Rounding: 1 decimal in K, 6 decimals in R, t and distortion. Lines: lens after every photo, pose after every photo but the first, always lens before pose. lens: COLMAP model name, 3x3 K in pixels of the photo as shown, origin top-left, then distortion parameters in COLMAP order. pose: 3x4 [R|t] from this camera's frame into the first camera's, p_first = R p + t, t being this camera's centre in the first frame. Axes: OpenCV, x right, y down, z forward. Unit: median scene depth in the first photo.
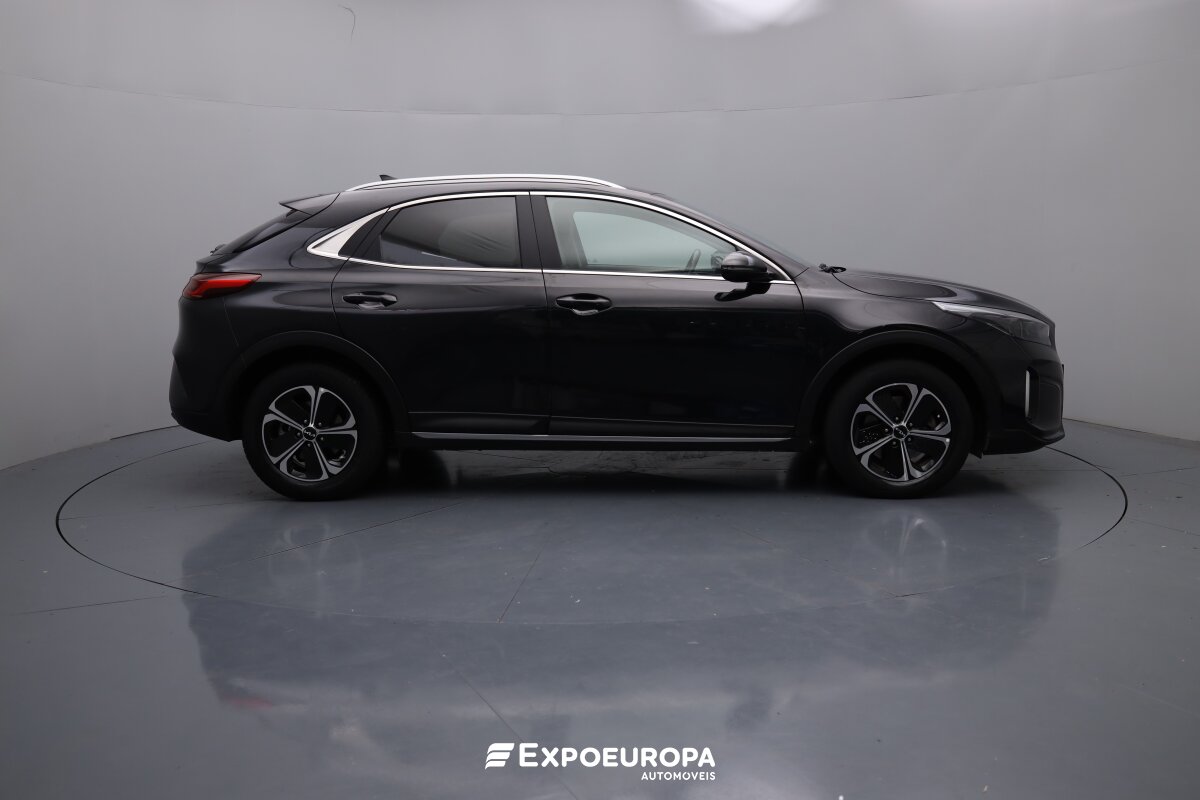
lens RADIAL K [[1189.6, 0, 596.1], [0, 1189.6, 402.6], [0, 0, 1]] dist [0.010281, 0.000000]
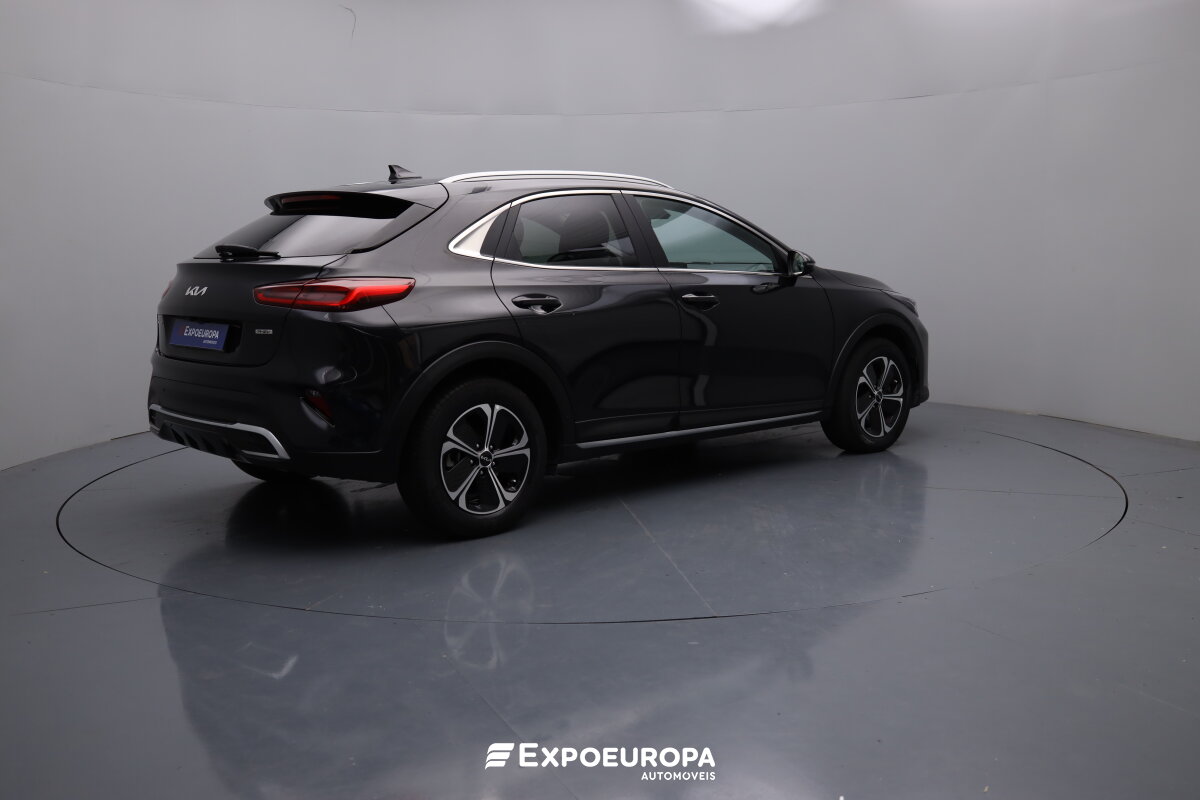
lens RADIAL K [[1189.6, 0, 599.4], [0, 1189.6, 393.0], [0, 0, 1]] dist [0.010281, 0.000000]
pose [[0.716041, -0.084610, 0.692911, -0.782876], [0.098142, 0.994970, 0.020076, -0.031431], [-0.691124, 0.053628, 0.720743, 0.312075]]
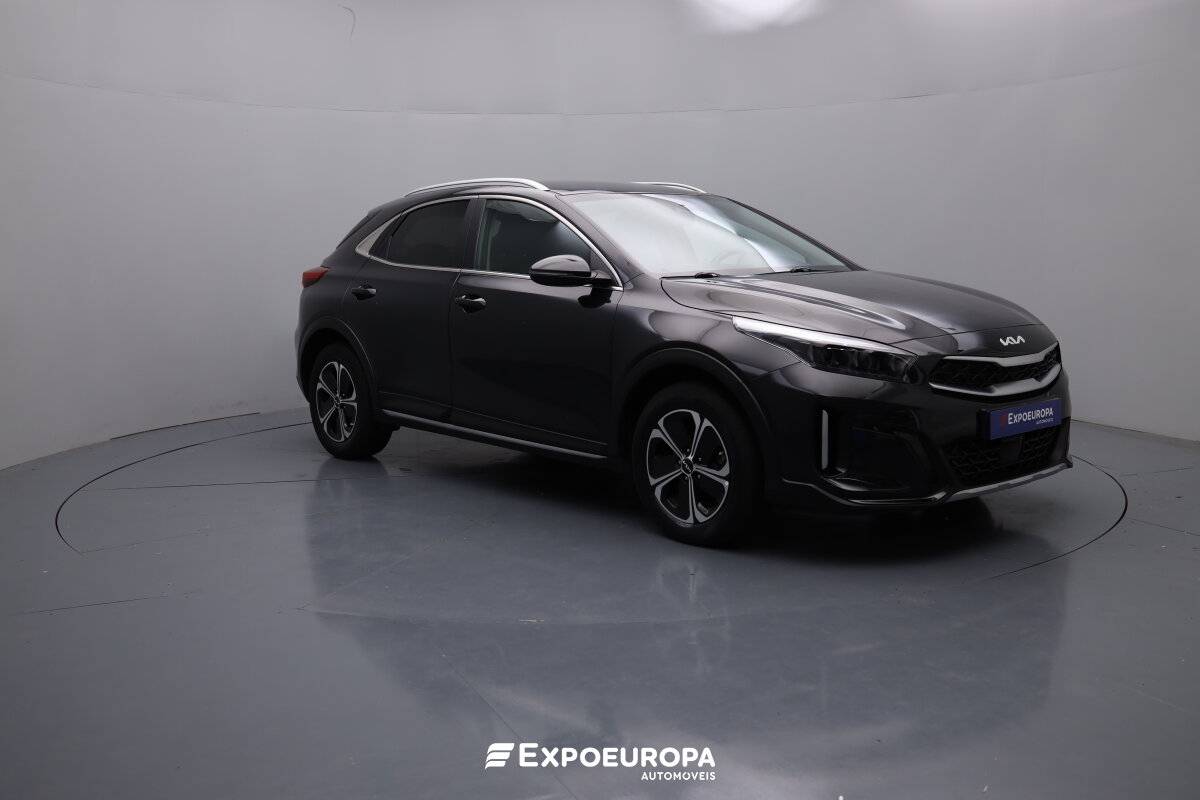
lens RADIAL K [[1189.6, 0, 599.4], [0, 1189.6, 408.2], [0, 0, 1]] dist [0.010281, 0.000000]
pose [[0.697716, 0.102521, -0.709001, 0.804604], [-0.095120, 0.994202, 0.050154, -0.053452], [0.710032, 0.032447, 0.703422, 0.340310]]
